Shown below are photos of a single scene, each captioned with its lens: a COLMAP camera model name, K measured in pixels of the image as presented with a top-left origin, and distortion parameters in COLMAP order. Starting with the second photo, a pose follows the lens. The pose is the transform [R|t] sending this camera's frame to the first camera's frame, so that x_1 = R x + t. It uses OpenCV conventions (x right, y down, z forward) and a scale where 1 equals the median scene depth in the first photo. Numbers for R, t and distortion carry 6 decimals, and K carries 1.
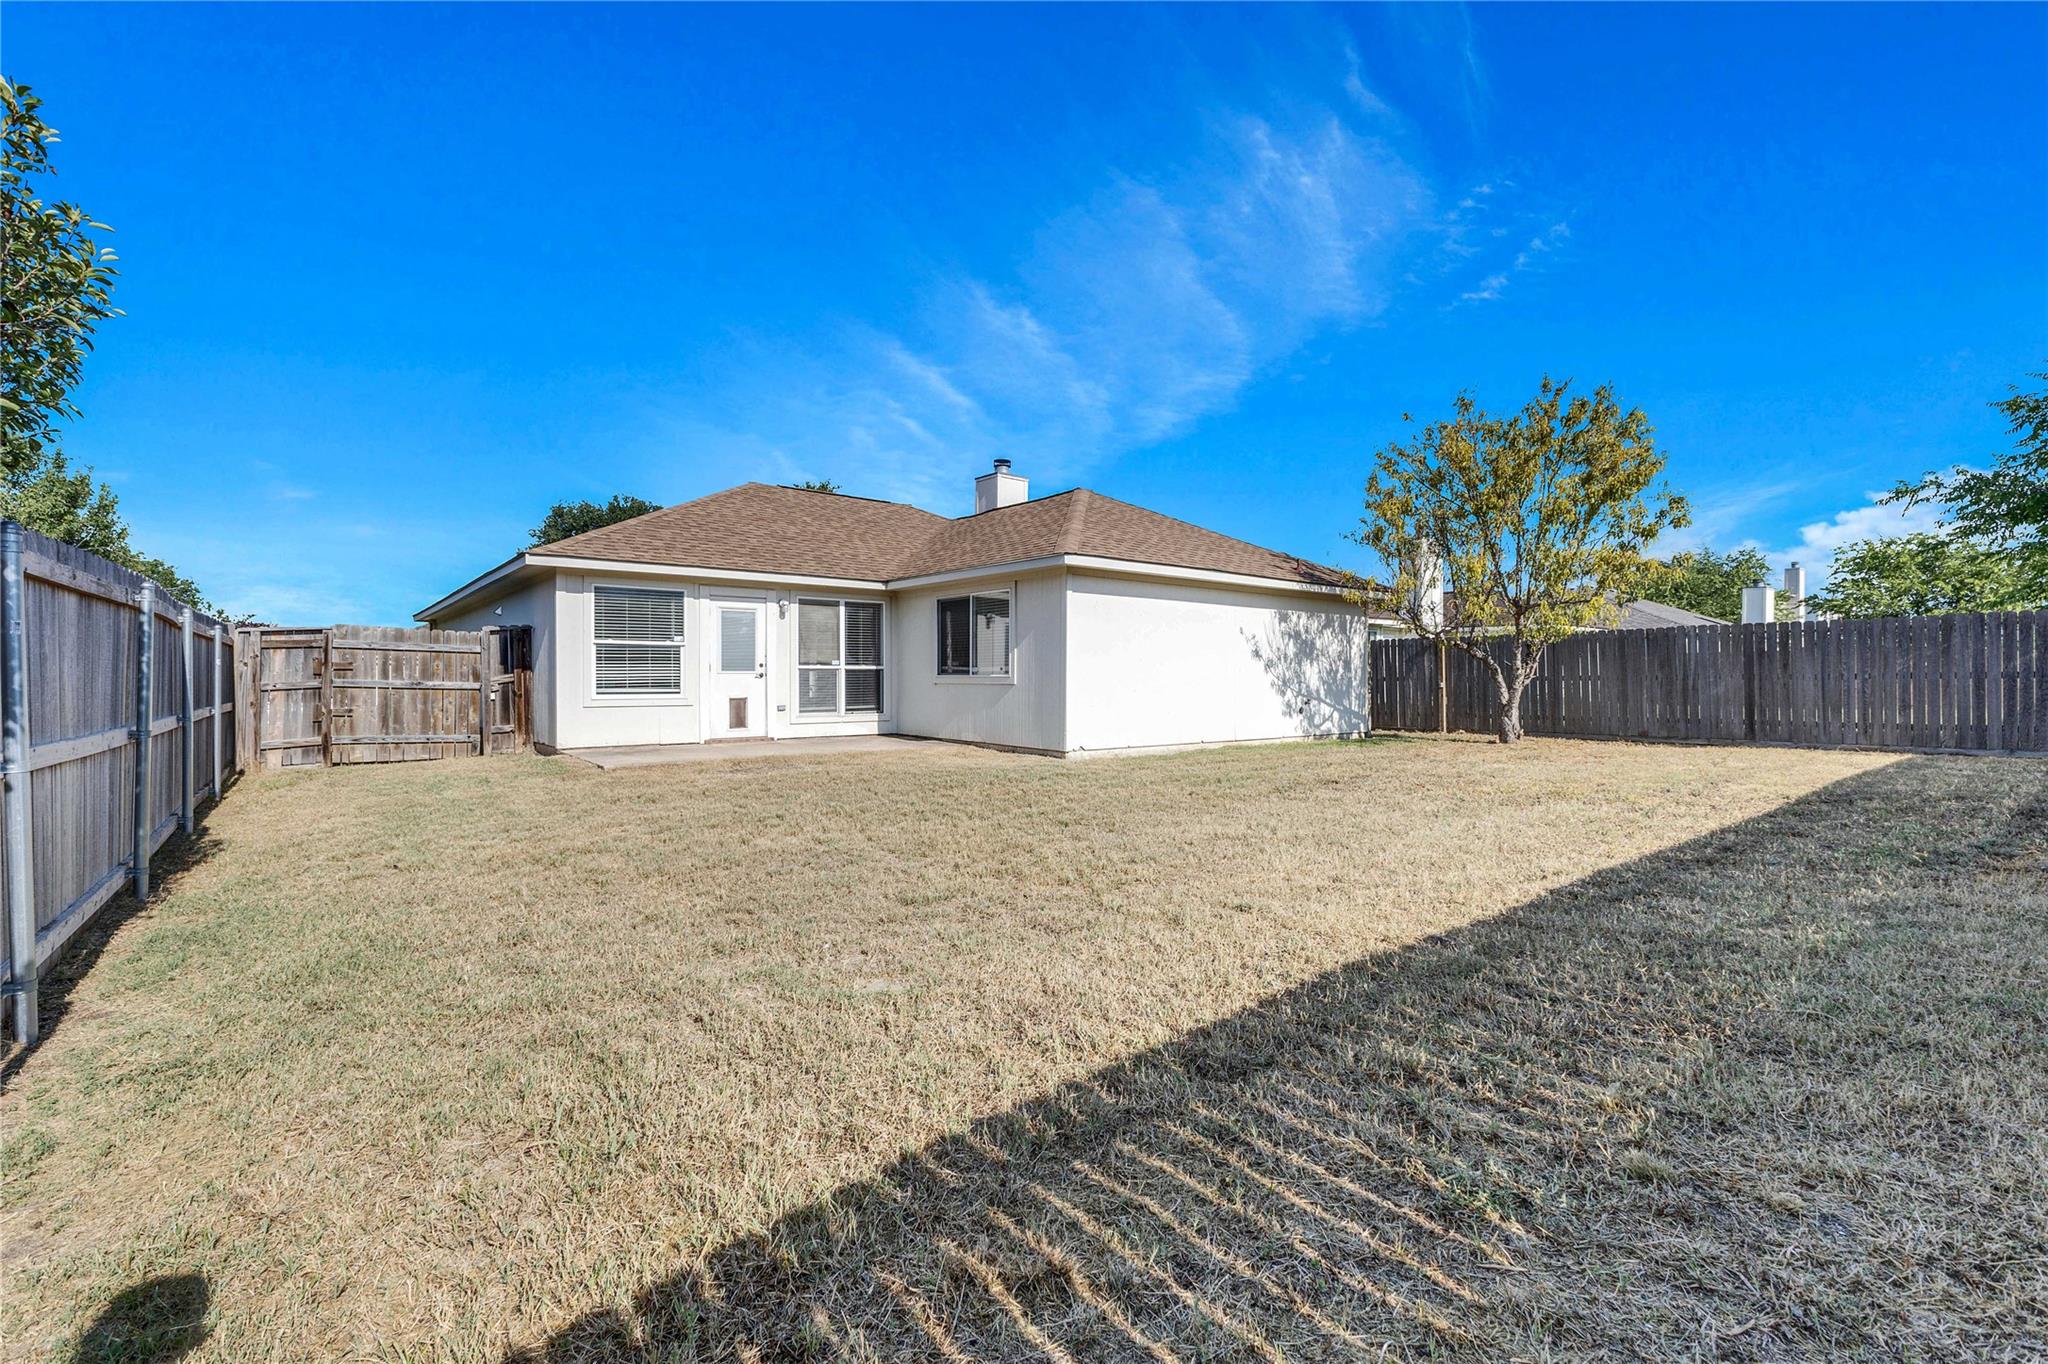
lens RADIAL K [[886.4, 0, 1027.5], [0, 886.4, 705.4], [0, 0, 1]] dist [0.014053, -0.000151]
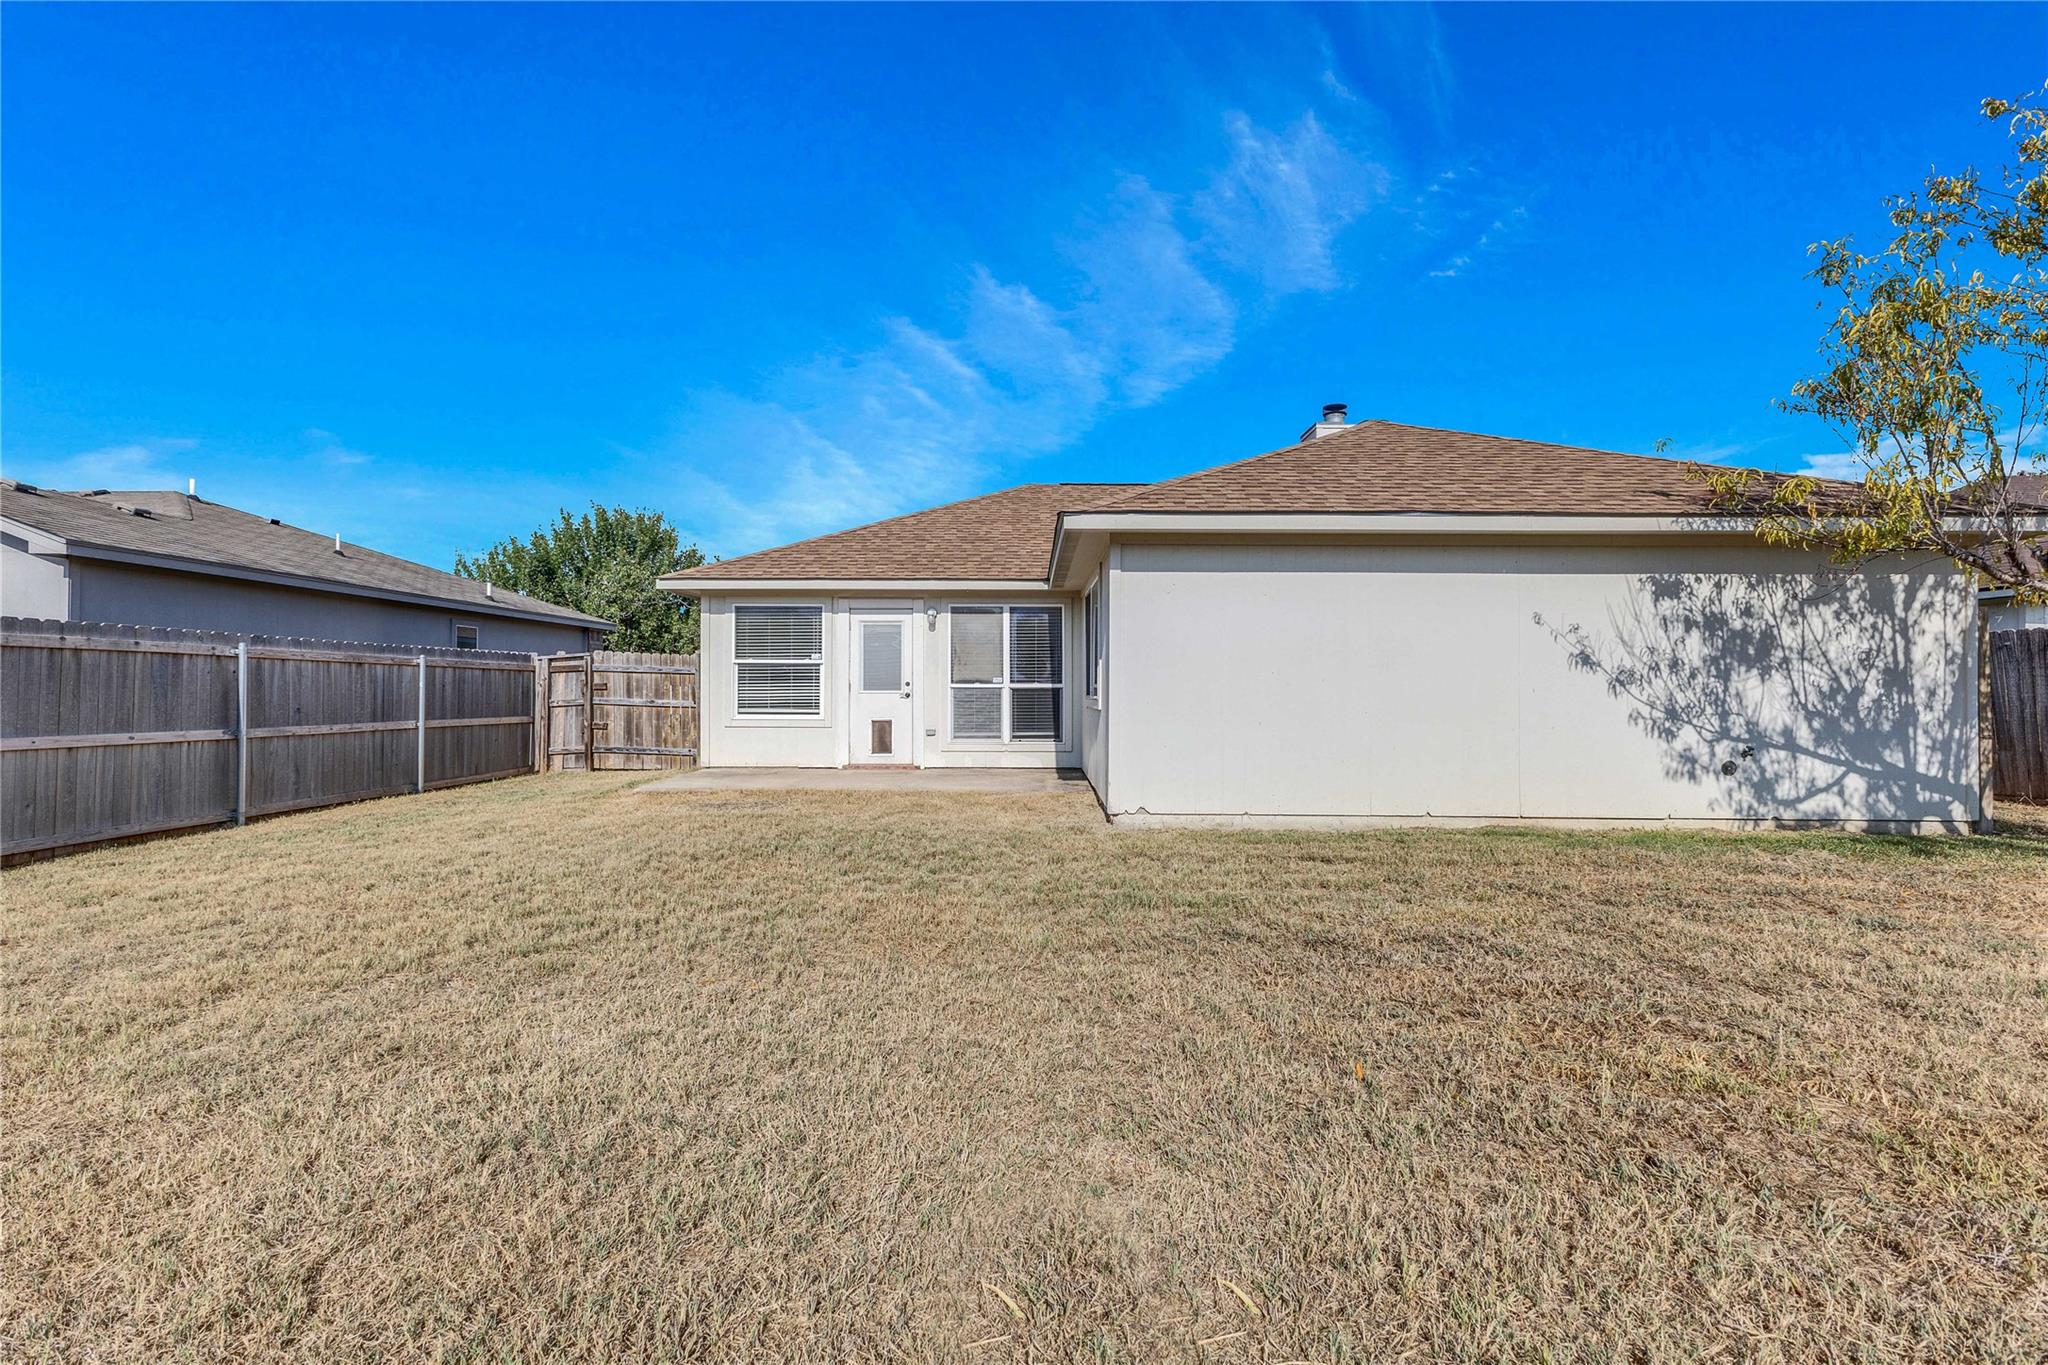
lens RADIAL K [[886.4, 0, 1027.5], [0, 886.4, 705.9], [0, 0, 1]] dist [0.014053, -0.000151]
pose [[0.775222, 0.013402, -0.631547, 0.339545], [-0.022667, 0.999721, -0.006610, -0.019204], [0.631282, 0.019439, 0.775309, 0.370242]]
